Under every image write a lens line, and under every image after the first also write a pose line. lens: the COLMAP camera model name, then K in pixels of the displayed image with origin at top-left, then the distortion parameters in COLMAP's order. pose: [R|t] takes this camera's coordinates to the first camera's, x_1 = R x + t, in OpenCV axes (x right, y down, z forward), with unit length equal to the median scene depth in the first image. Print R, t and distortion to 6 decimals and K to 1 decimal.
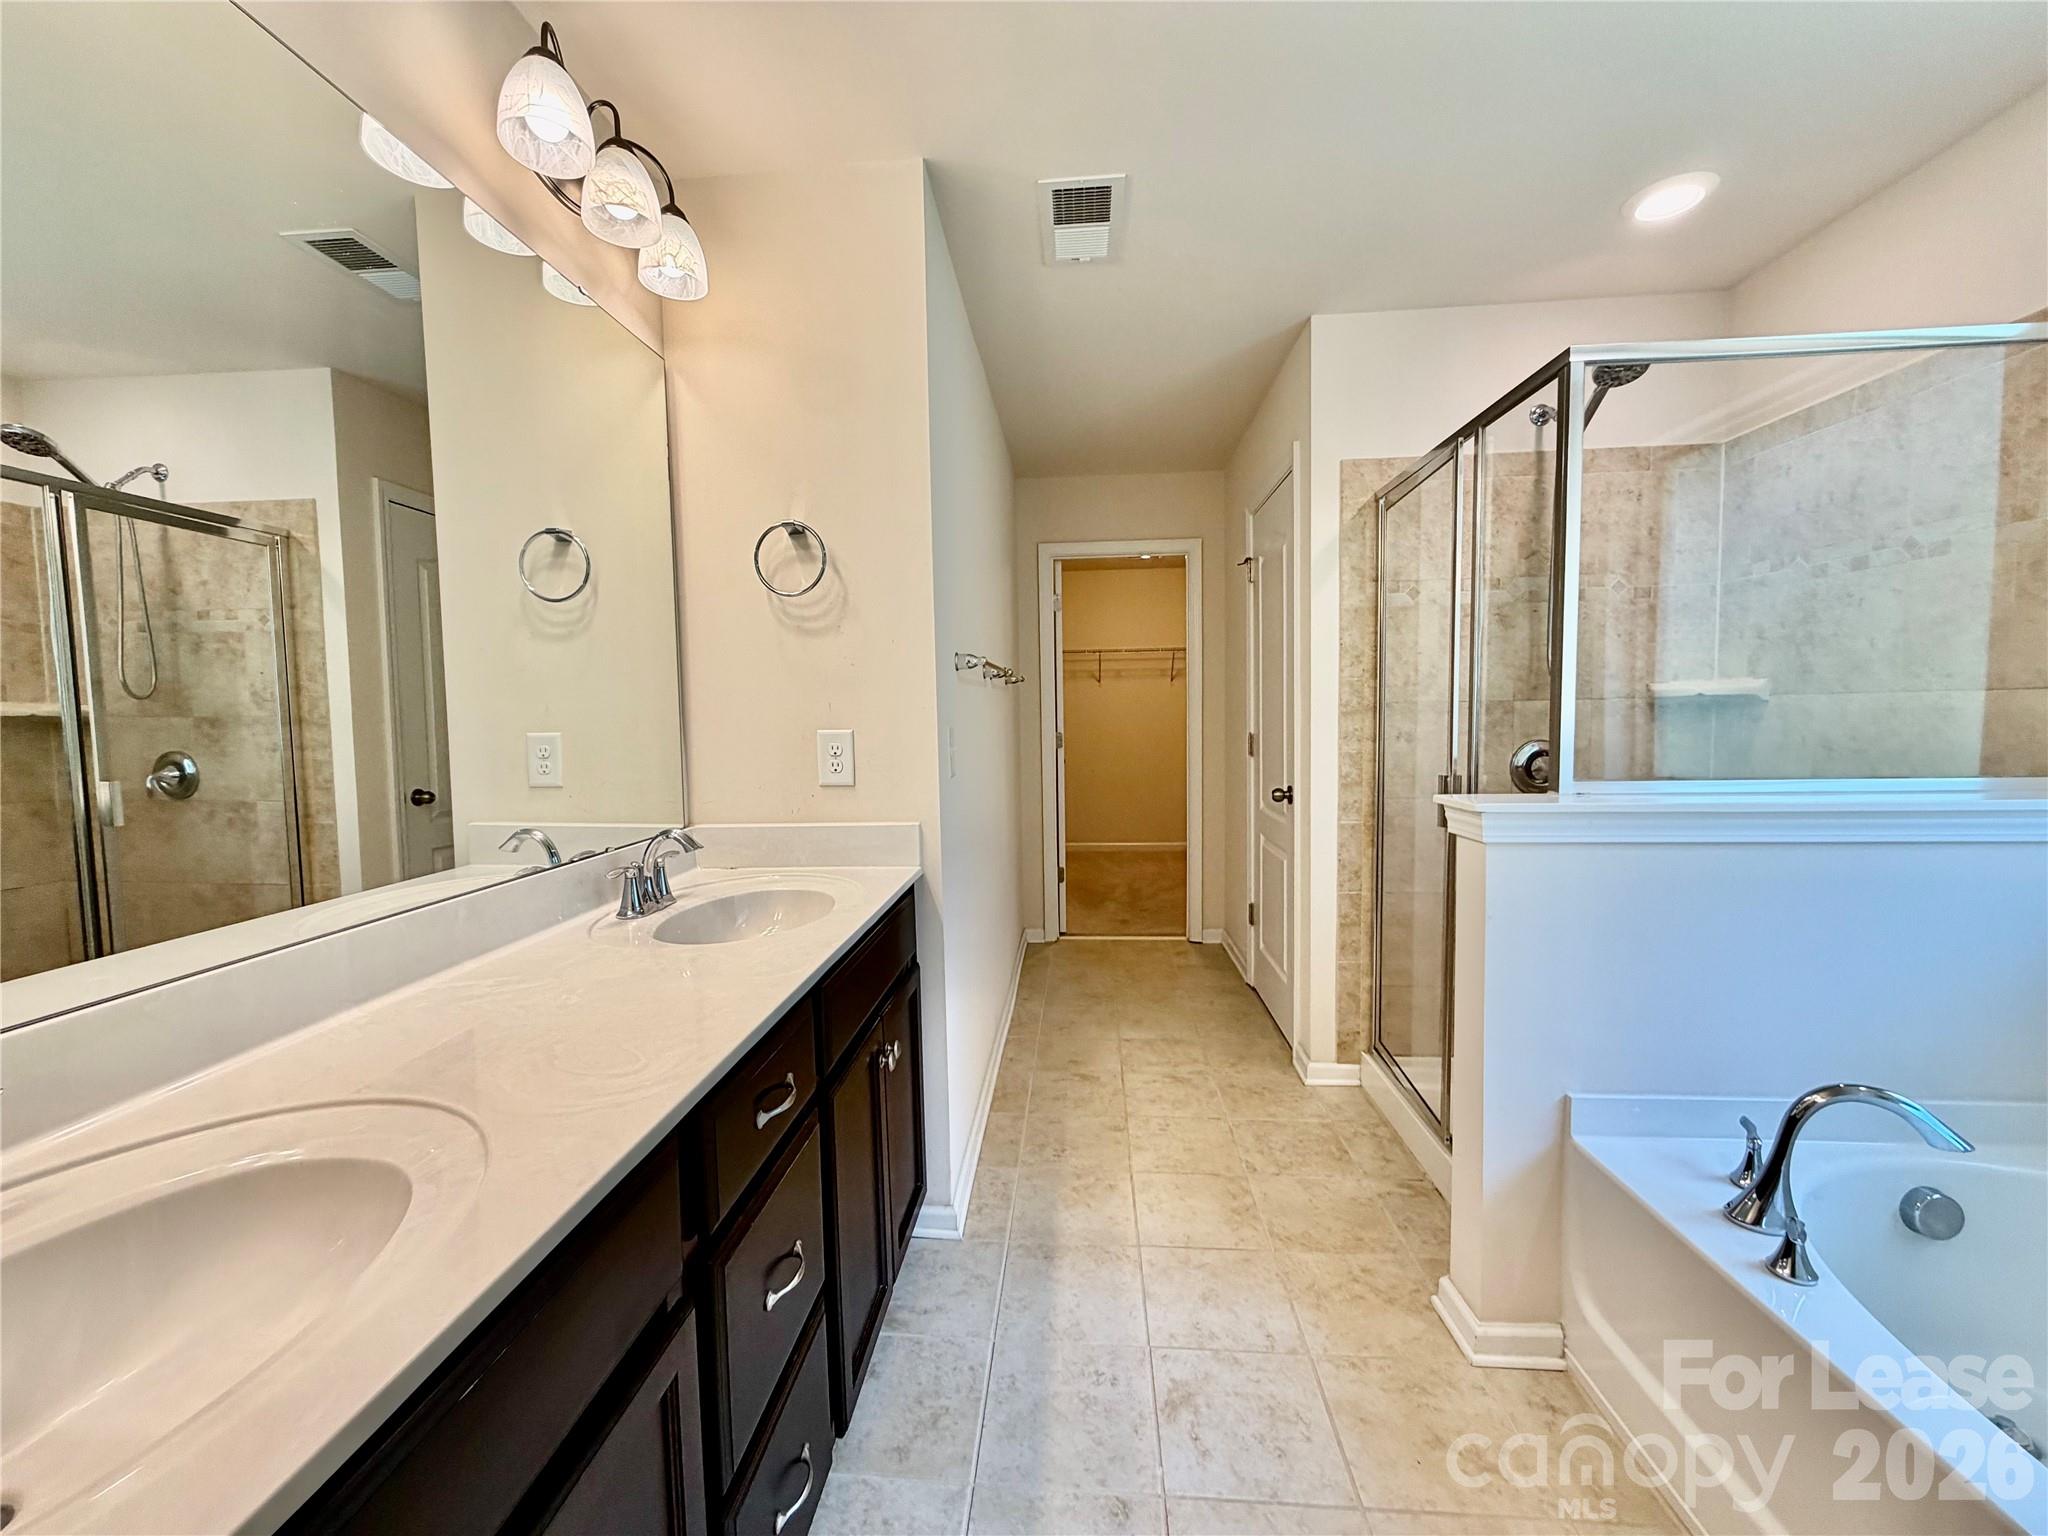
lens RADIAL K [[820.6, 0, 1022.1], [0, 820.6, 765.7], [0, 0, 1]] dist [-0.000073, 0.000226]
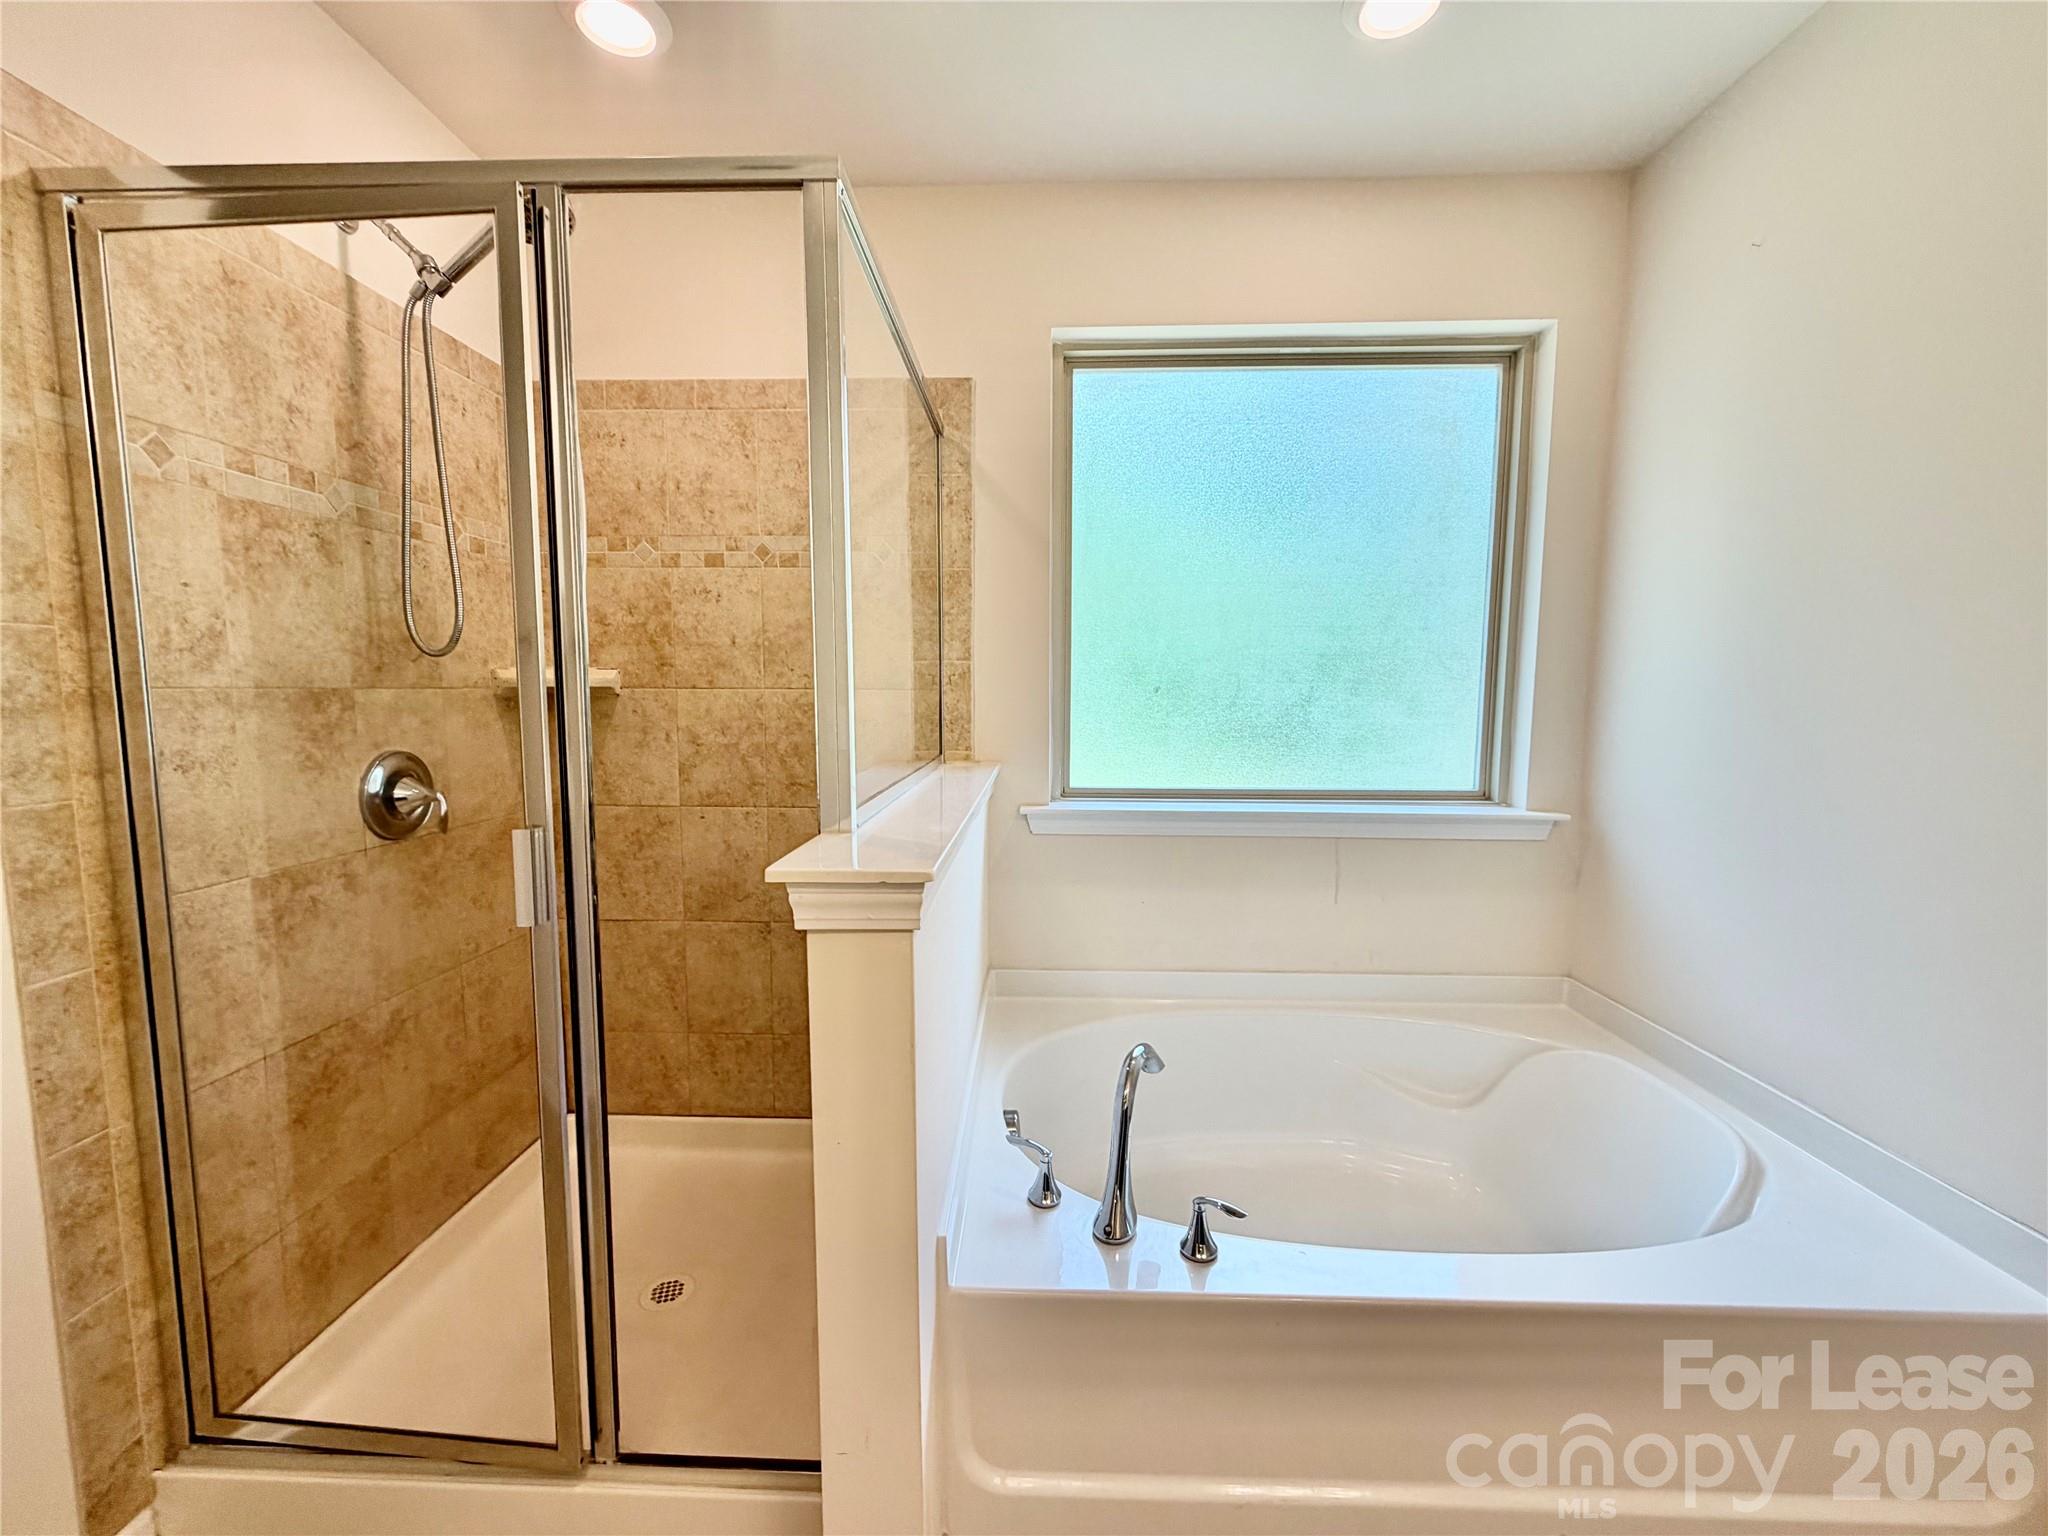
lens RADIAL K [[820.6, 0, 1018.3], [0, 820.6, 769.0], [0, 0, 1]] dist [-0.000073, 0.000226]
pose [[-0.039665, -0.077696, 0.996188, -0.017335], [0.062074, 0.994855, 0.080063, -0.039010], [-0.997283, 0.065013, -0.034638, 0.546147]]
